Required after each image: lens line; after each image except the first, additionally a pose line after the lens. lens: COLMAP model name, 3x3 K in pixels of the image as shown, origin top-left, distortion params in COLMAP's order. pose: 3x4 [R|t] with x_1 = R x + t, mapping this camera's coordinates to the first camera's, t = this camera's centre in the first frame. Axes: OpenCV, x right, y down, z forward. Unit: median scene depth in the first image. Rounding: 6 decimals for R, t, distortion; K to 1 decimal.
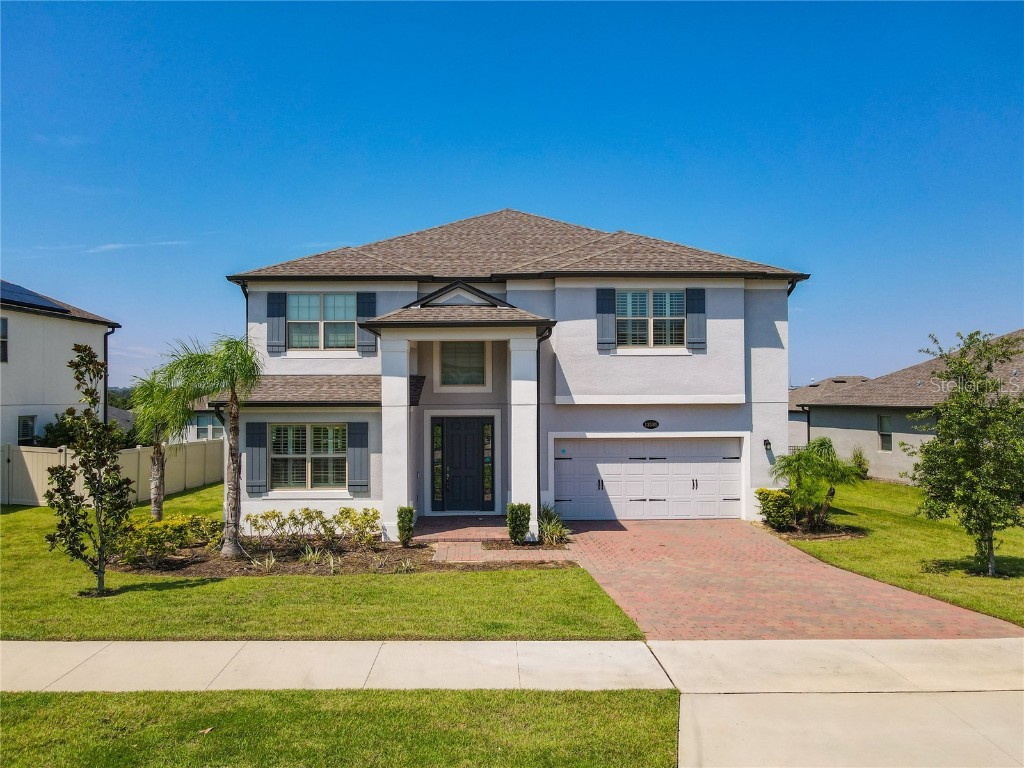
lens RADIAL K [[764.2, 0, 508.5], [0, 764.2, 375.9], [0, 0, 1]] dist [-0.004133, 0.021128]
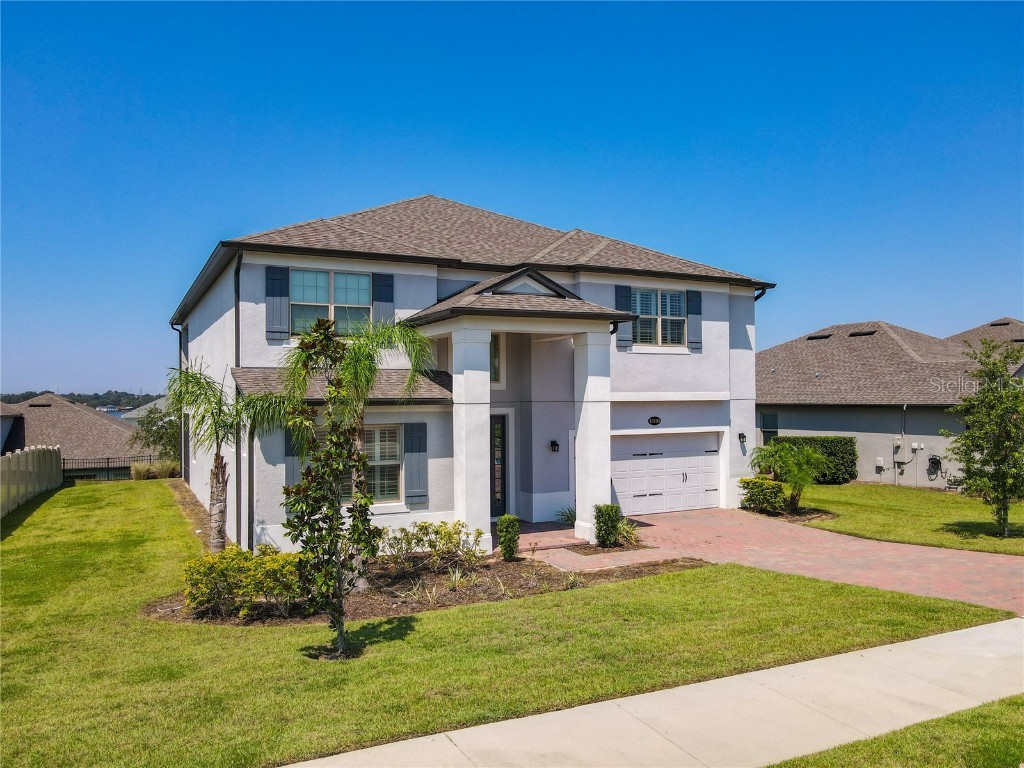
lens RADIAL K [[764.2, 0, 507.8], [0, 764.2, 386.1], [0, 0, 1]] dist [-0.004133, 0.021128]
pose [[0.905052, 0.003222, 0.425288, -0.432087], [-0.007636, 0.999933, 0.008674, 0.009431], [-0.425232, -0.011098, 0.905016, 0.158829]]
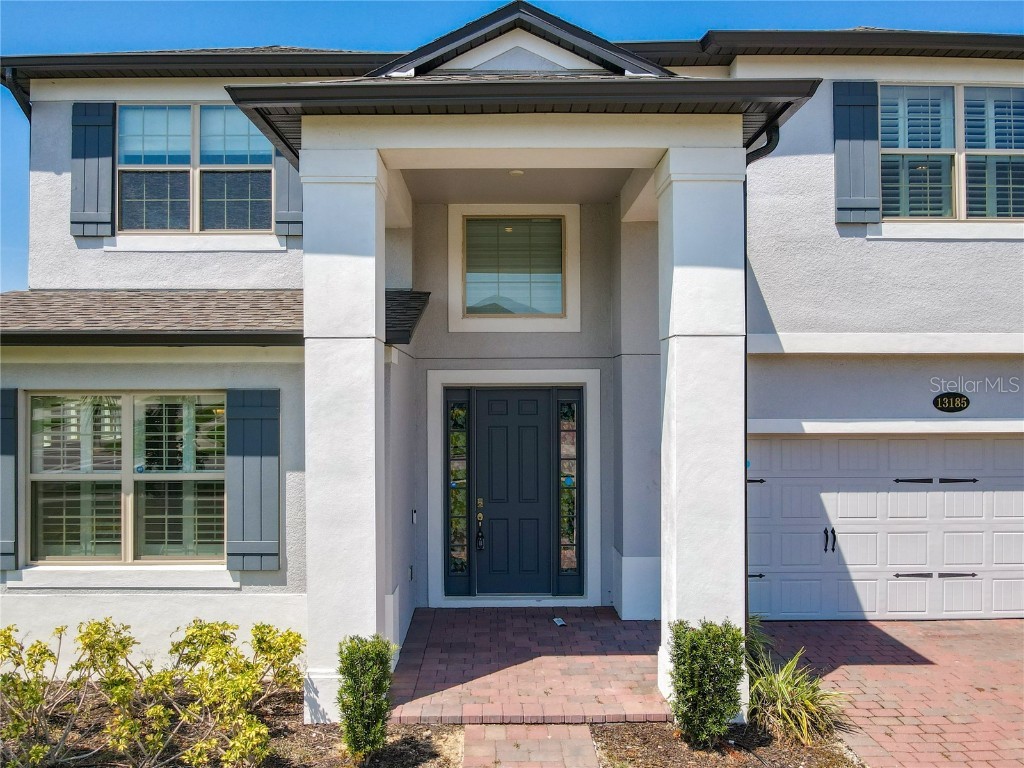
lens RADIAL K [[764.2, 0, 505.7], [0, 764.2, 387.6], [0, 0, 1]] dist [-0.004133, 0.021128]
pose [[0.999780, 0.000774, -0.020971, -0.057207], [-0.000522, 0.999928, 0.012021, 0.050501], [0.020979, -0.012007, 0.999708, 0.567884]]
